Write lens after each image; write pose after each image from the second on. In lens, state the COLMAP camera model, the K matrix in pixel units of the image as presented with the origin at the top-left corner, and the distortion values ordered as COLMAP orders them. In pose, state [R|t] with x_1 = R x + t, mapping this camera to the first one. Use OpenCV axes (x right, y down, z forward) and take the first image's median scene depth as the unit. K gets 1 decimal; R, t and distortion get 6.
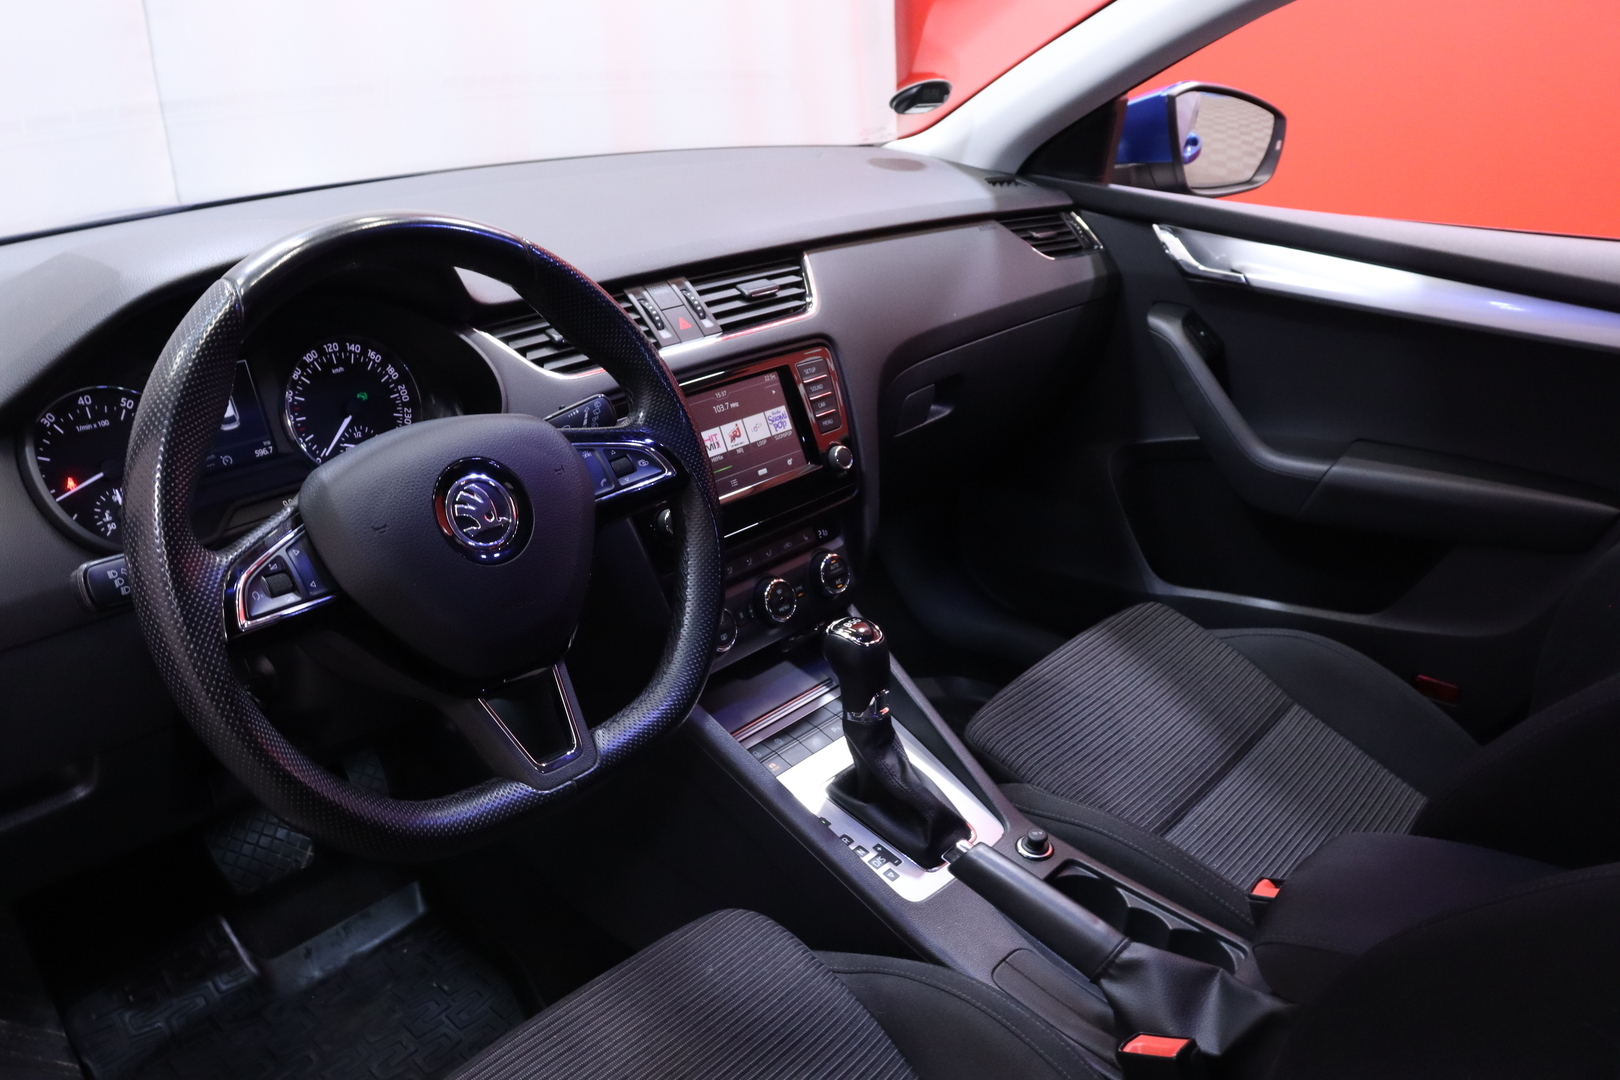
lens RADIAL K [[1357.0, 0, 808.1], [0, 1357.0, 530.8], [0, 0, 1]] dist [-0.099393, -0.001261]
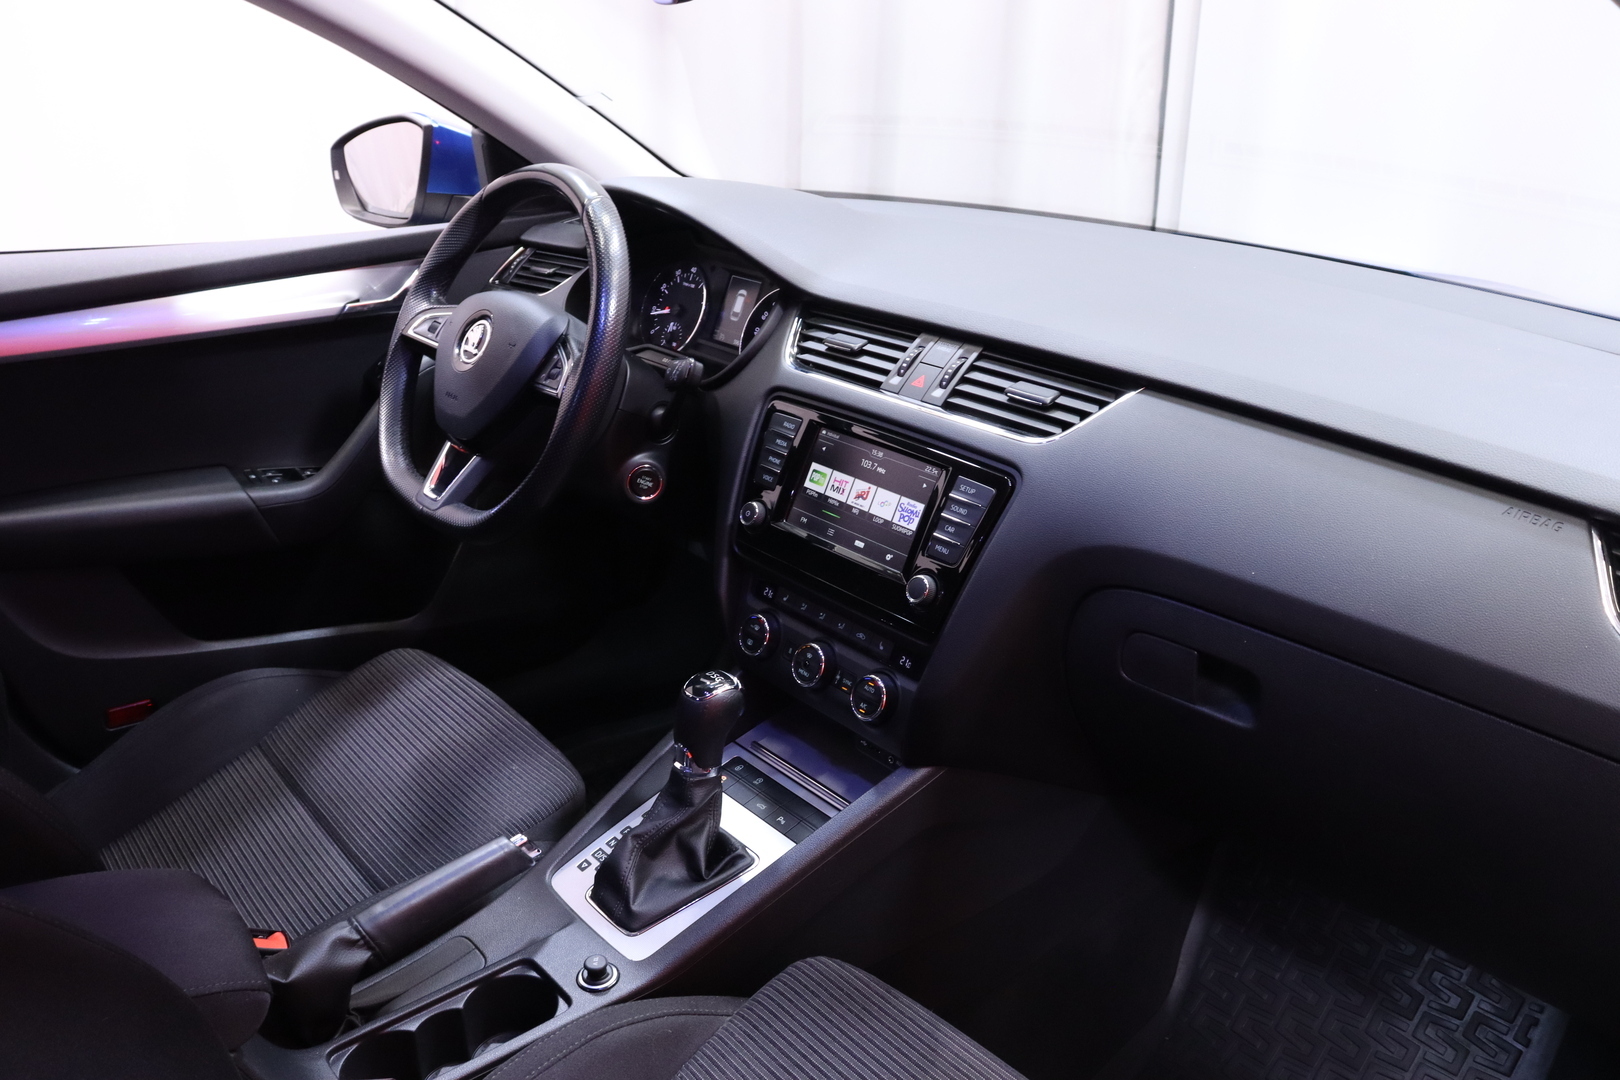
lens RADIAL K [[1357.0, 0, 805.6], [0, 1357.0, 550.1], [0, 0, 1]] dist [-0.099393, -0.001261]
pose [[-0.180990, 0.338070, -0.923554, 0.834448], [-0.393690, 0.835637, 0.383040, -0.381482], [0.901250, 0.432920, -0.018147, 0.974689]]
